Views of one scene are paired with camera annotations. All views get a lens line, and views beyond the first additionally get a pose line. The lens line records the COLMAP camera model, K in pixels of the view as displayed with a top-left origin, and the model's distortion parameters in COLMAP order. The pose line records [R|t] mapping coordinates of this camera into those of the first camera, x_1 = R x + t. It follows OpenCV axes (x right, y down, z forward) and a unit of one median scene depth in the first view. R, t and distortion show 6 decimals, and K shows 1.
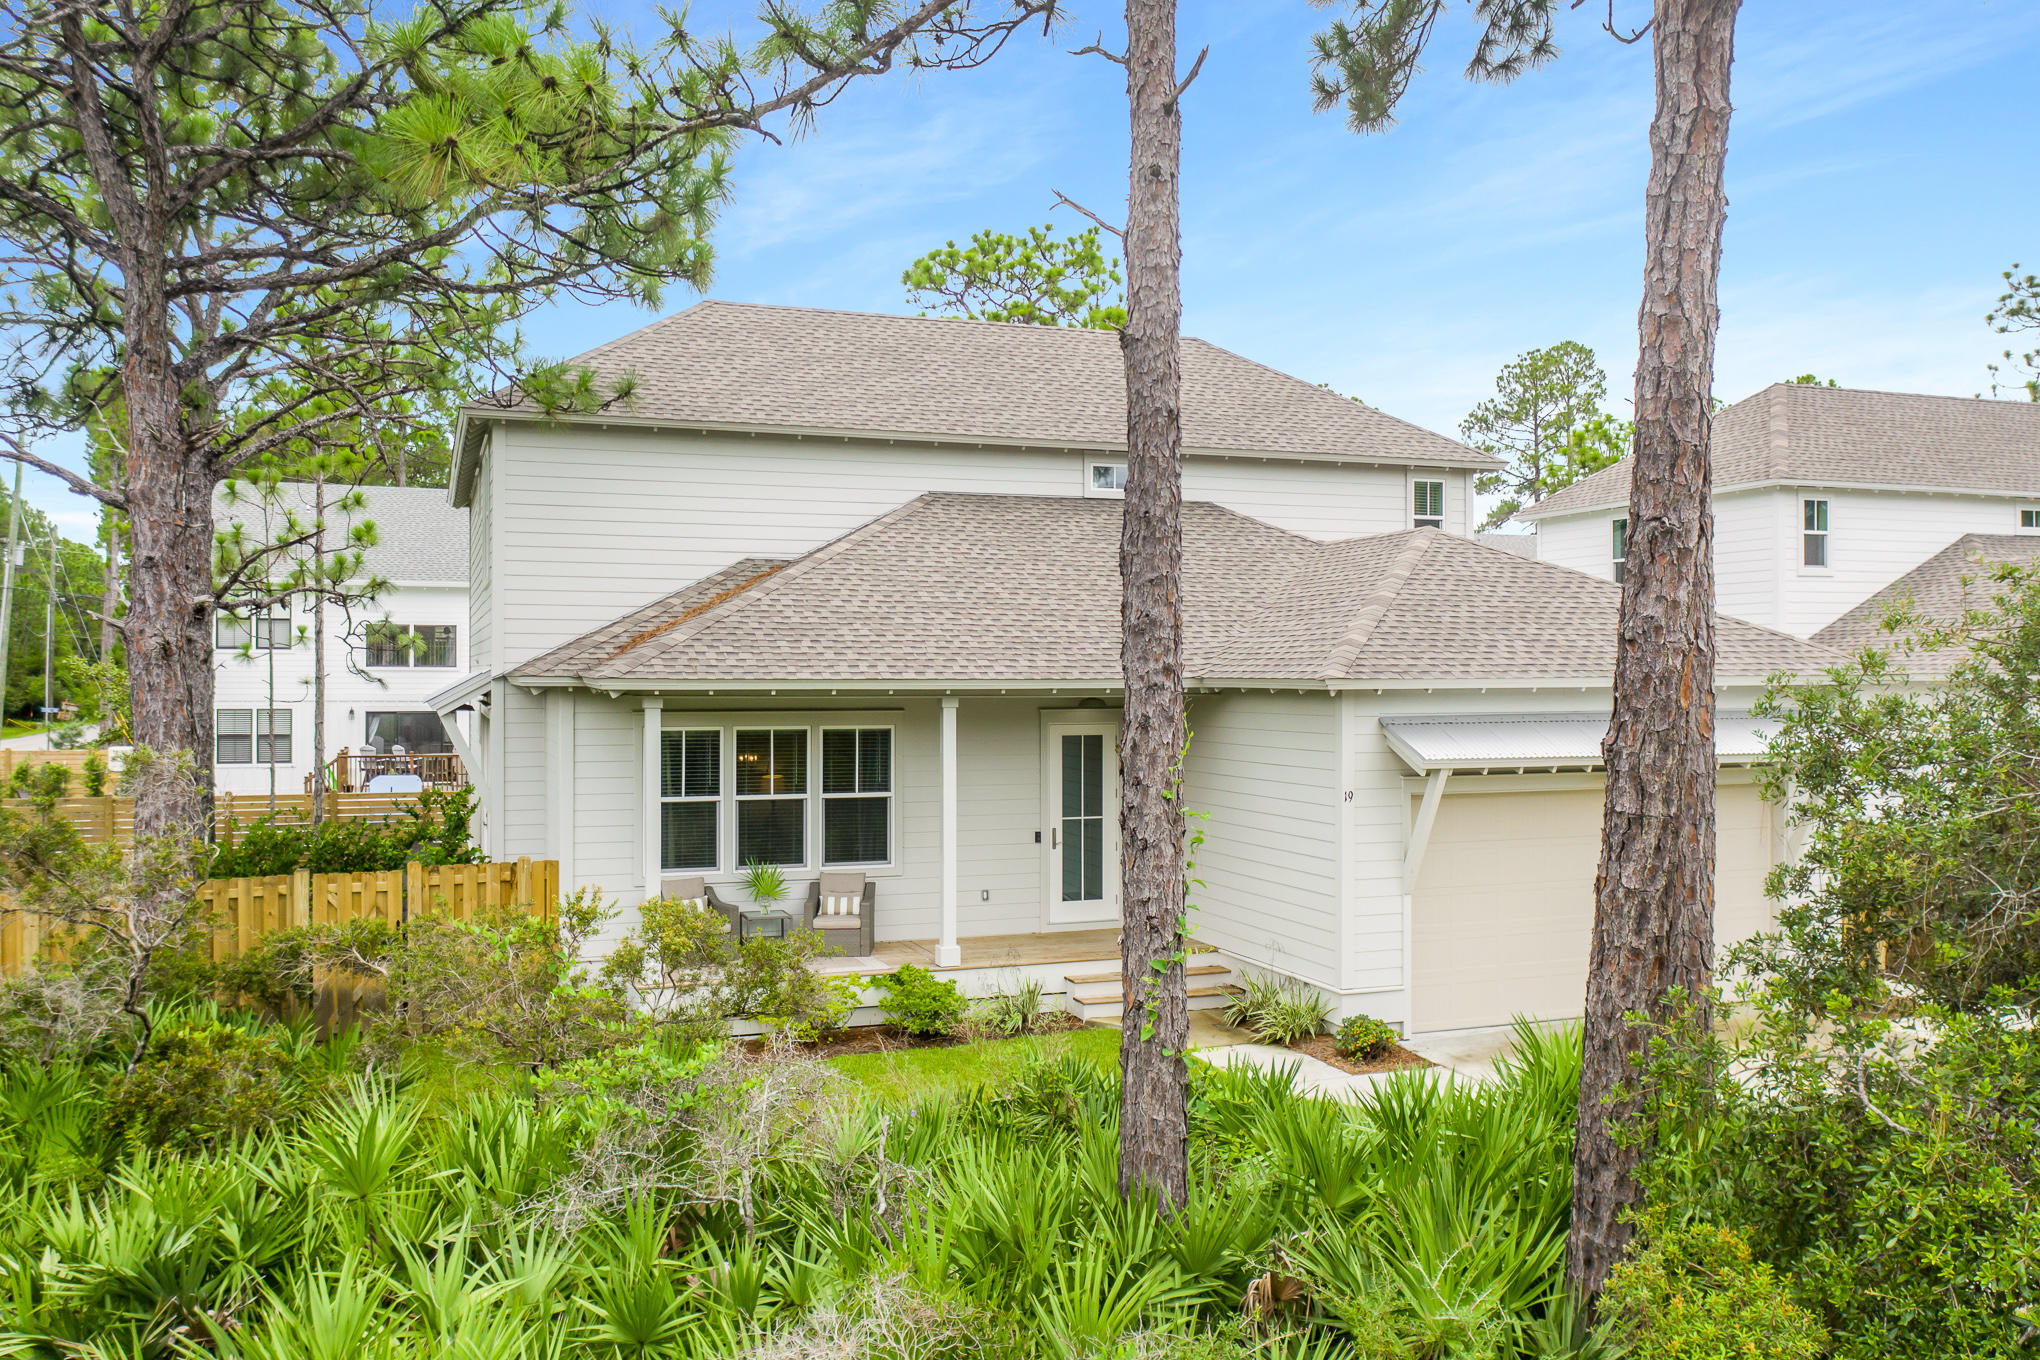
lens RADIAL K [[1613.7, 0, 1013.5], [0, 1613.7, 669.3], [0, 0, 1]] dist [-0.010393, -0.003469]
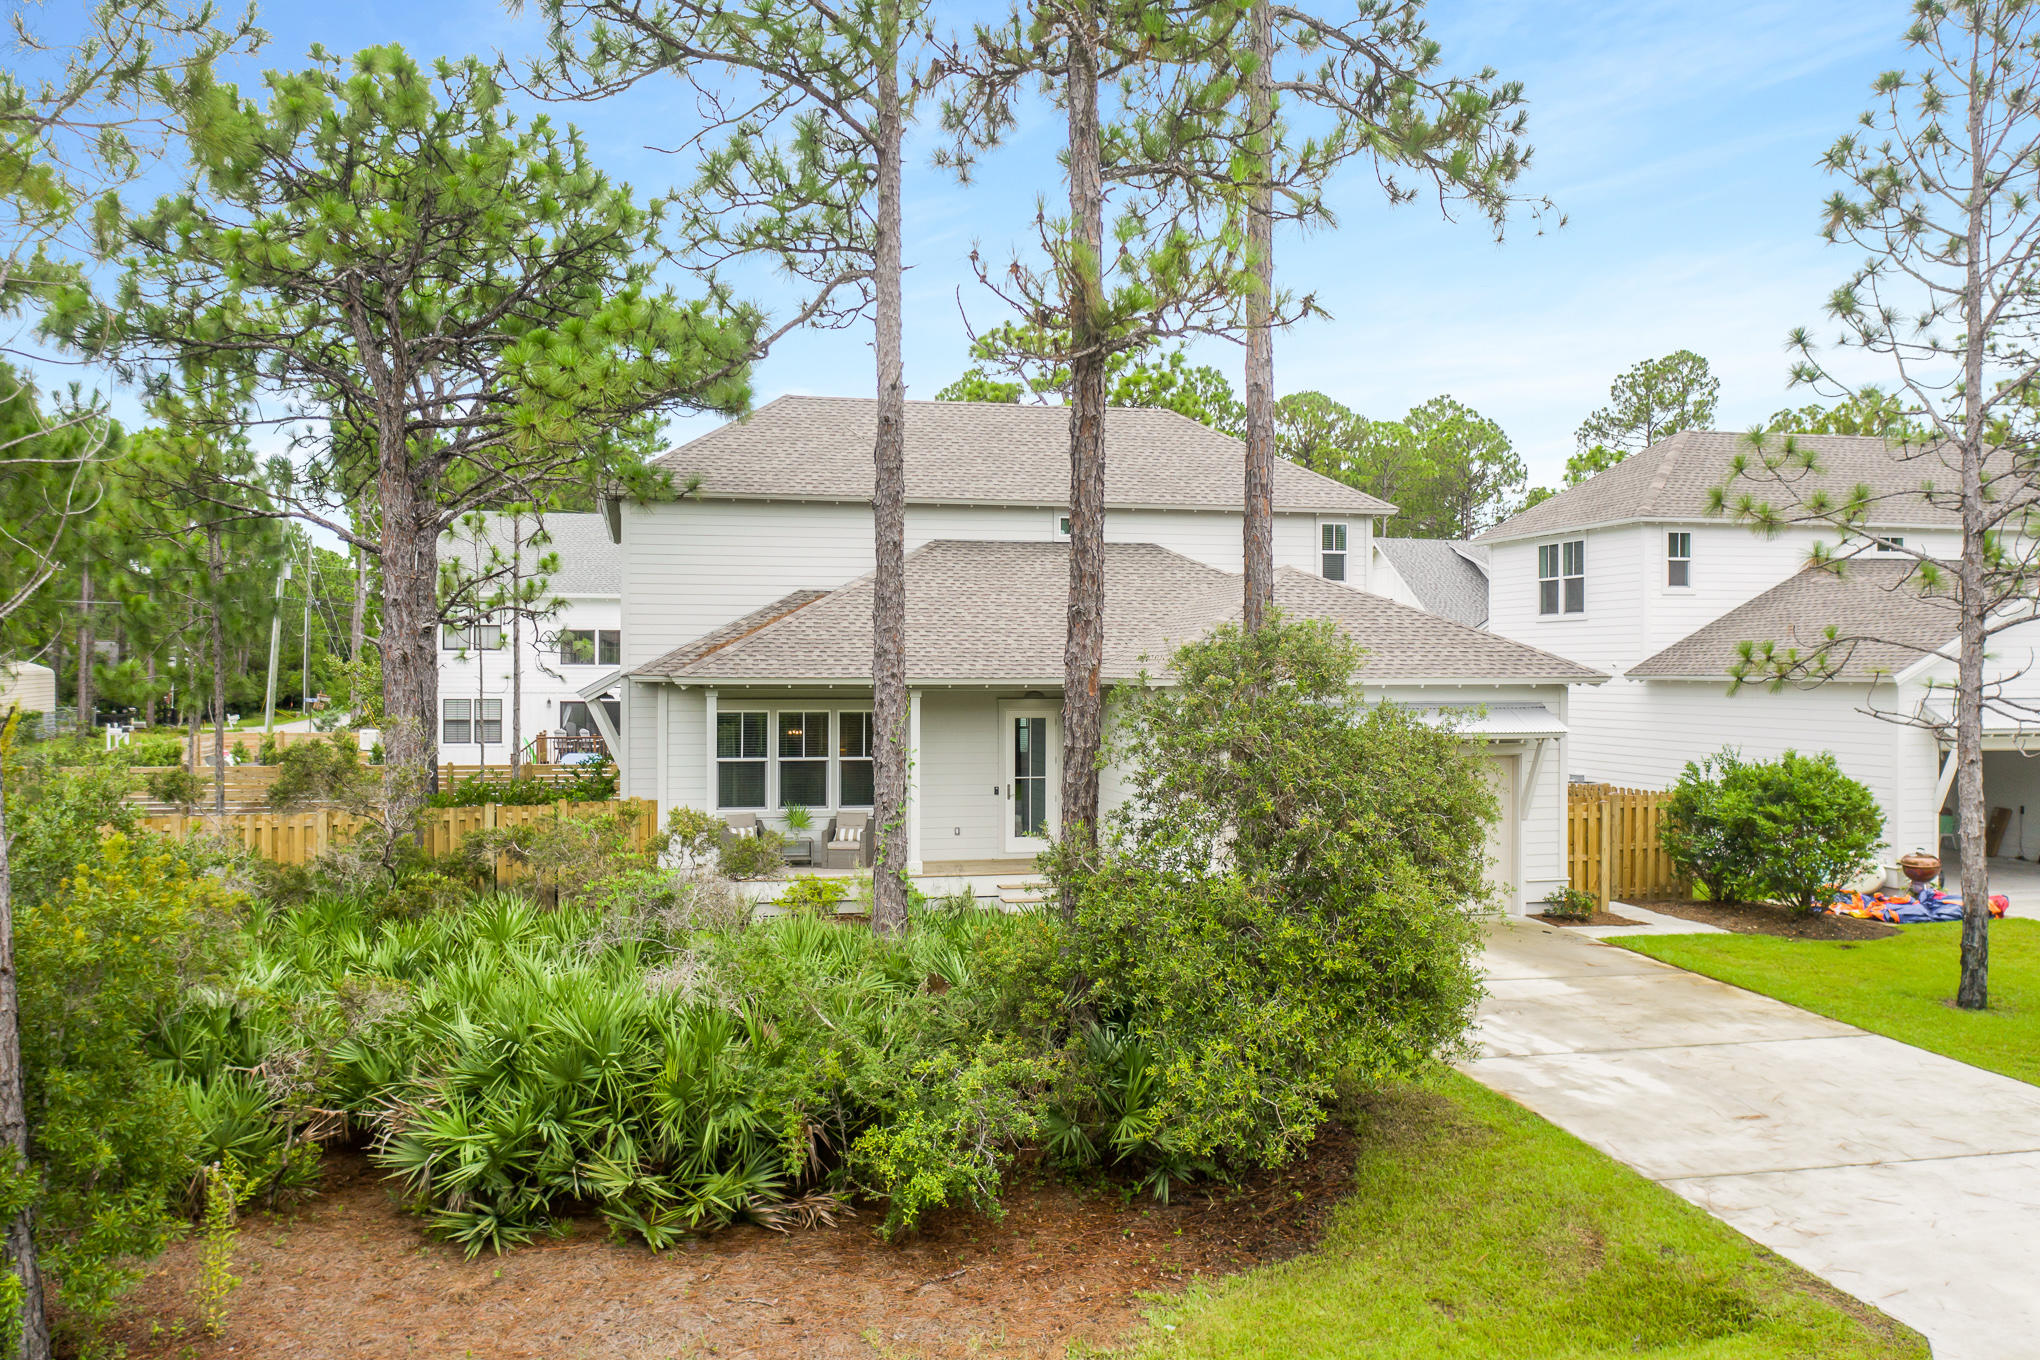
lens RADIAL K [[1613.7, 0, 1013.5], [0, 1613.7, 669.3], [0, 0, 1]] dist [-0.010393, -0.003469]
pose [[0.992427, 0.001894, -0.122822, 0.197647], [-0.001464, 0.999992, 0.003593, -0.005997], [0.122828, -0.003386, 0.992422, -0.376860]]
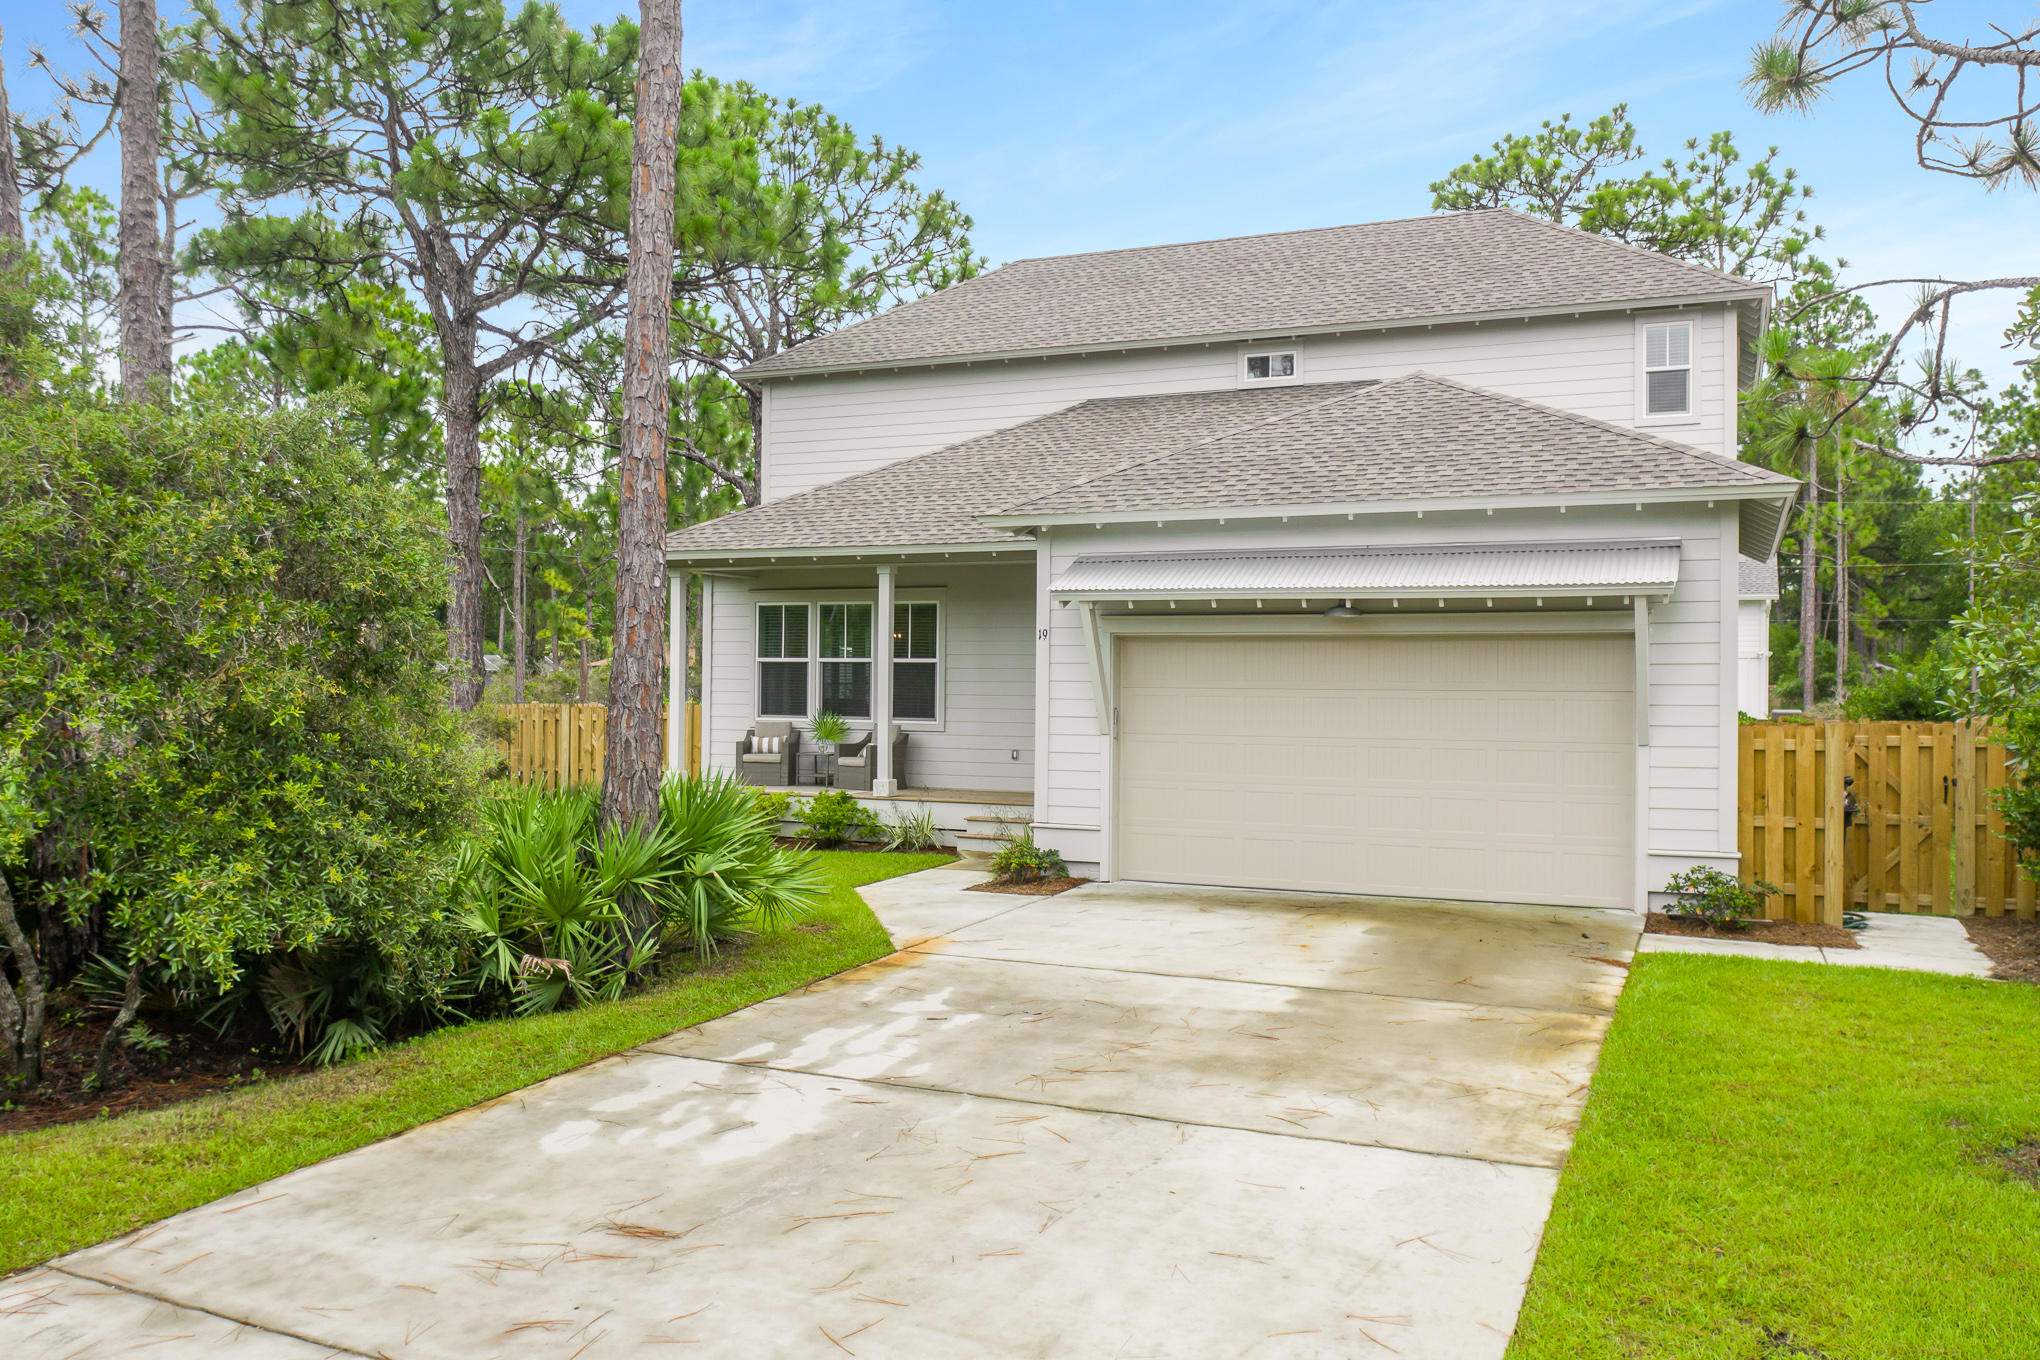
lens RADIAL K [[1613.7, 0, 1013.5], [0, 1613.7, 669.3], [0, 0, 1]] dist [-0.010393, -0.003469]
pose [[0.734966, 0.001184, -0.678103, 0.706050], [-0.005965, 0.999971, -0.004719, 0.083749], [0.678078, 0.007513, 0.734952, 0.182569]]
